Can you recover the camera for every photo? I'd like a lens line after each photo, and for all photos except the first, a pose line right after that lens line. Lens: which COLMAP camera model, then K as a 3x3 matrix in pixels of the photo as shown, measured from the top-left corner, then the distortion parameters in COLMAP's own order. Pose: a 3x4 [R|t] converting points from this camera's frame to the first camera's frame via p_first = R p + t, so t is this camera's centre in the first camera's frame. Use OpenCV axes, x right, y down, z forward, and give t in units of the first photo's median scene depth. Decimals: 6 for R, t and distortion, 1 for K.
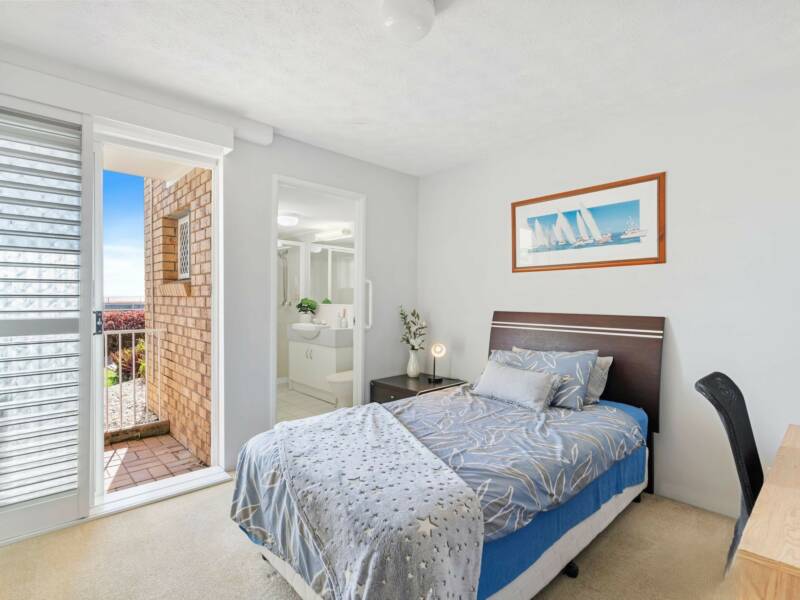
lens RADIAL K [[408.8, 0, 400.0], [0, 408.8, 300.0], [0, 0, 1]] dist [-0.004147, 0.007768]
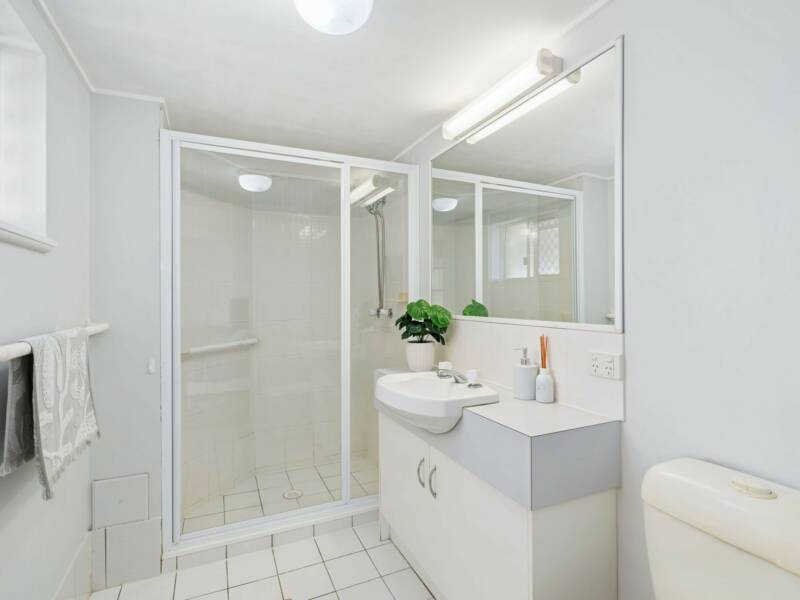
lens RADIAL K [[408.8, 0, 400.0], [0, 408.8, 300.0], [0, 0, 1]] dist [-0.004147, 0.007768]
pose [[0.950302, -0.012111, -0.311093, -0.131037], [0.013049, 0.999914, 0.000934, -0.005678], [0.311055, -0.004947, 0.950379, 0.636044]]
